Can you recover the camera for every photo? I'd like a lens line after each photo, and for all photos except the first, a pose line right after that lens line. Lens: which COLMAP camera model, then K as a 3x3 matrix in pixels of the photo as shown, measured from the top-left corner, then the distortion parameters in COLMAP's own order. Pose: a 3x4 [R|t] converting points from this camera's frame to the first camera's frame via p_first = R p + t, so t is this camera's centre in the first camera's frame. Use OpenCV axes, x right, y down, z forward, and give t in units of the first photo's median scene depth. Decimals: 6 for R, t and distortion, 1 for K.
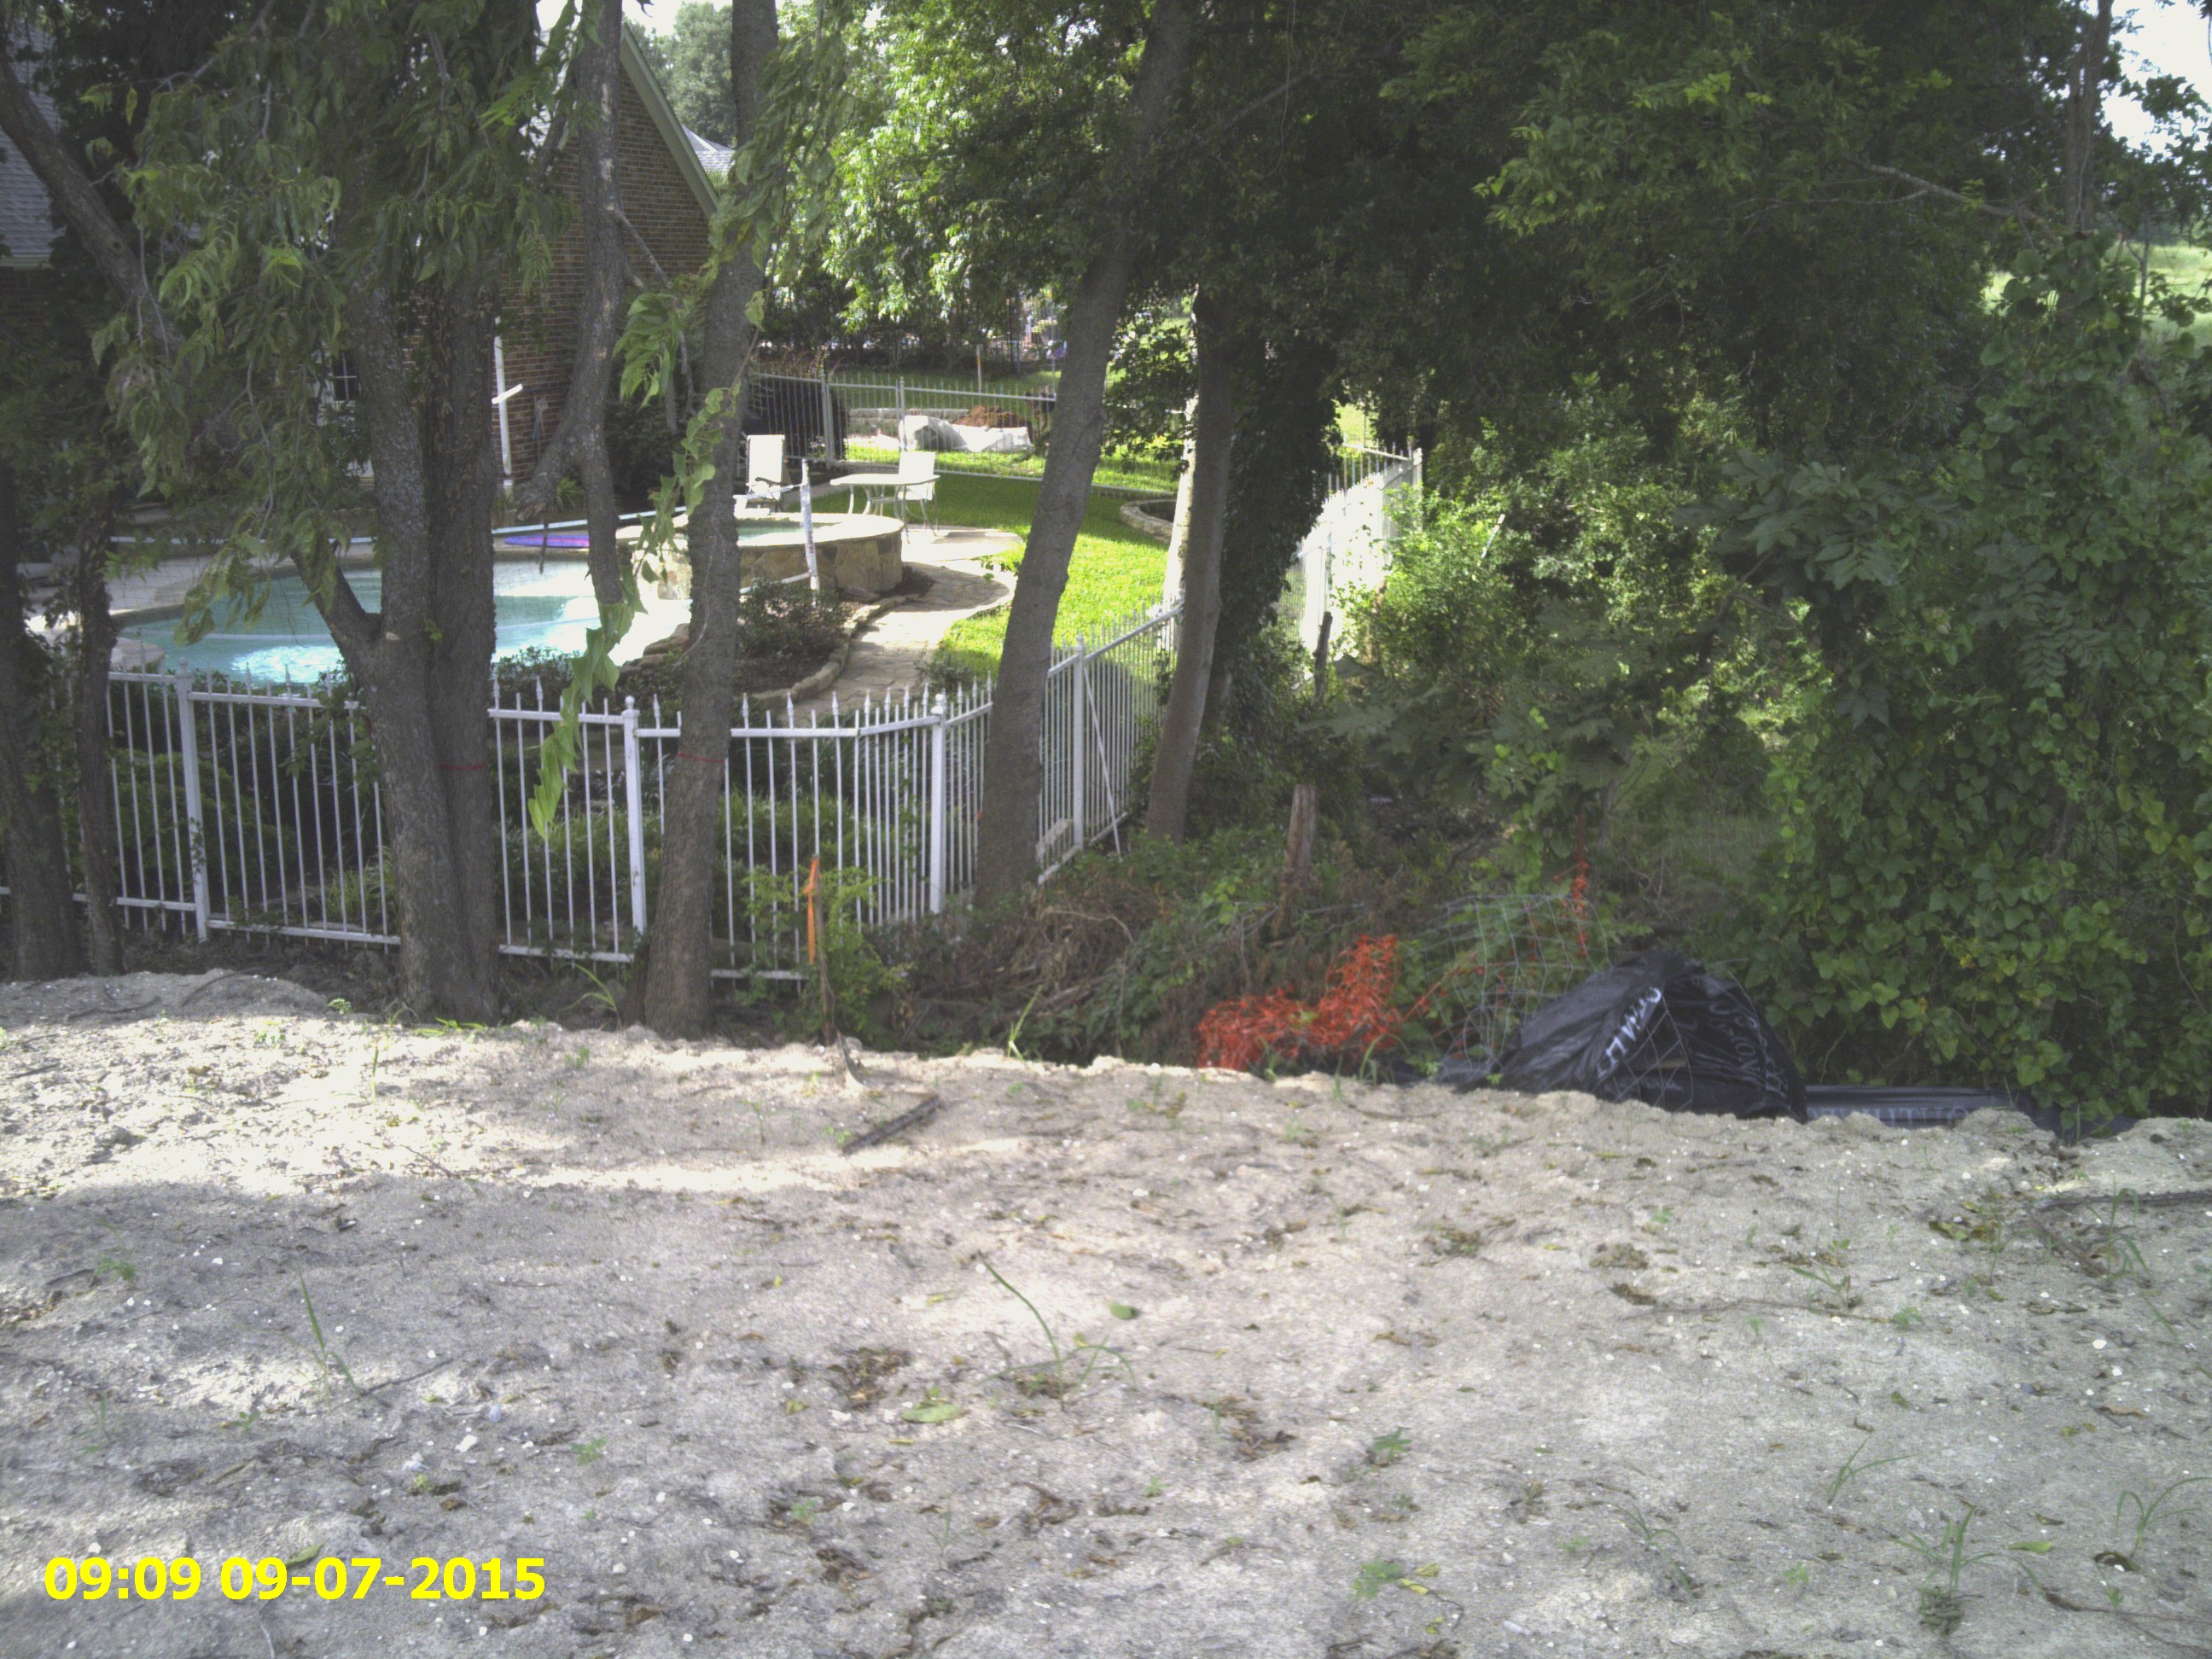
lens RADIAL K [[2252.5, 0, 1106.0], [0, 2252.5, 829.5], [0, 0, 1]] dist [-0.012575, -0.007710]
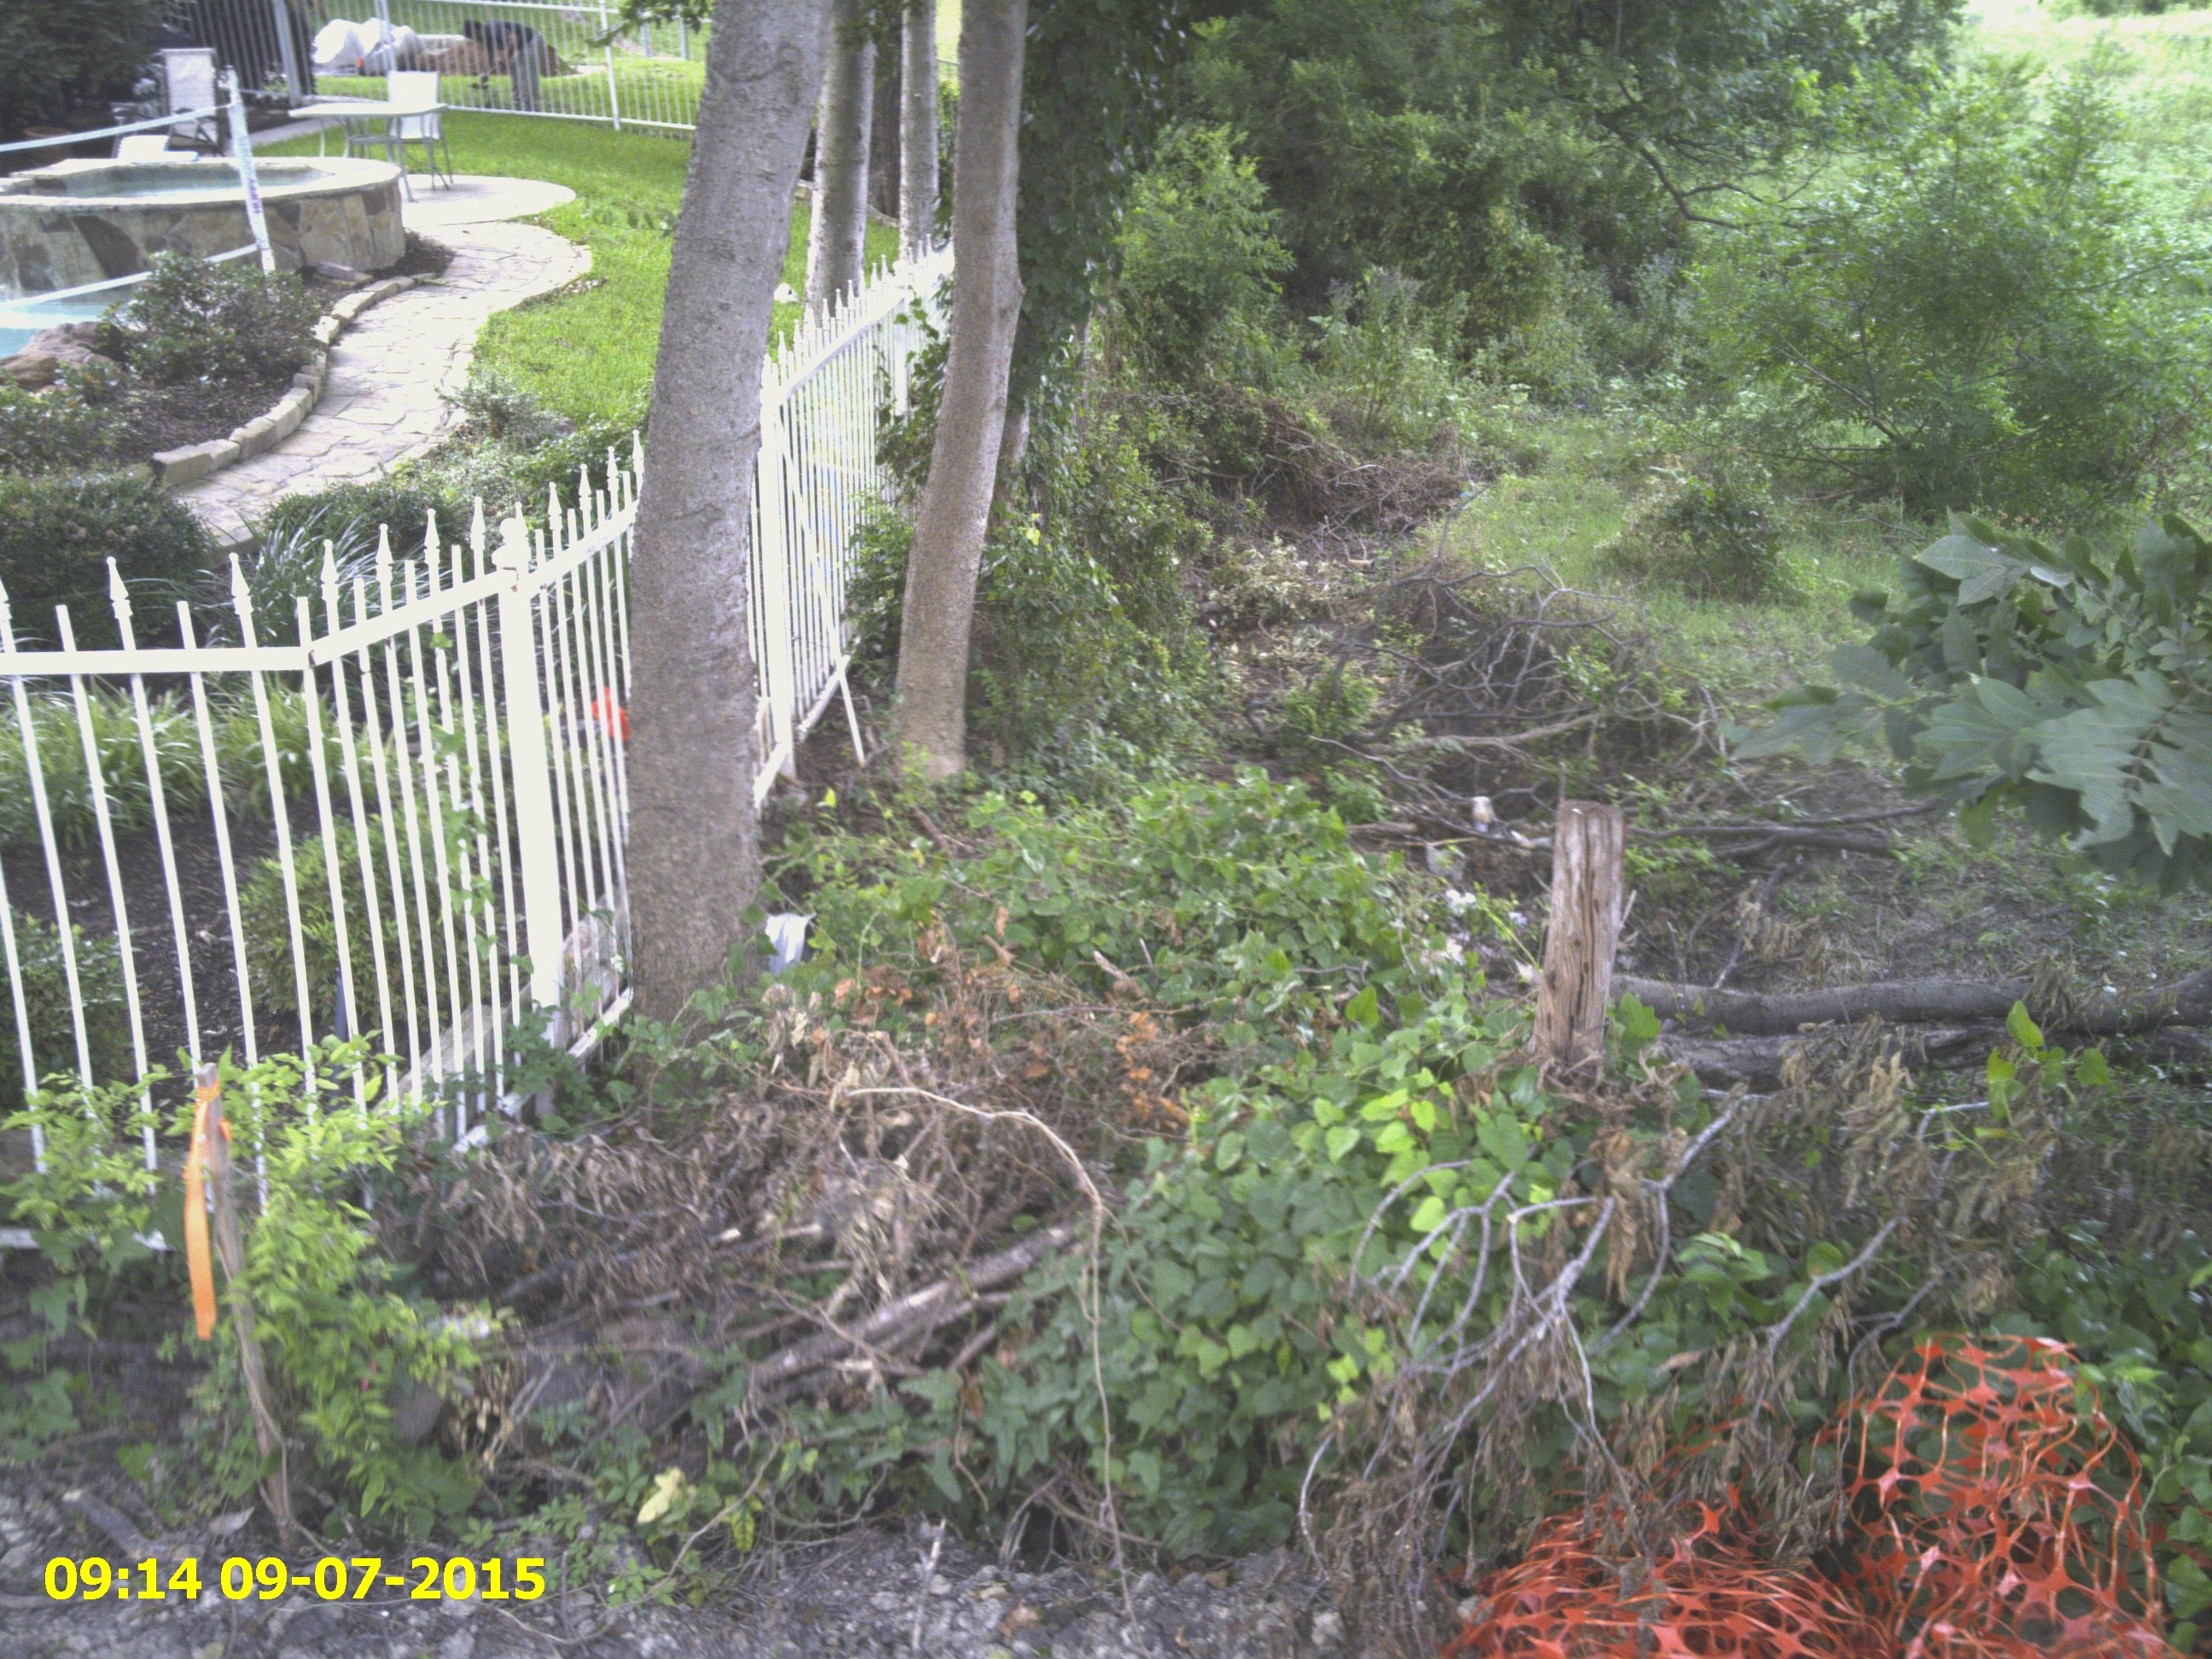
lens RADIAL K [[2252.5, 0, 1106.0], [0, 2252.5, 829.5], [0, 0, 1]] dist [-0.012575, -0.007710]
pose [[0.979343, -0.065192, 0.191407, -0.026926], [0.037388, 0.988661, 0.145435, -0.032828], [-0.198718, -0.135274, 0.970676, 0.305977]]
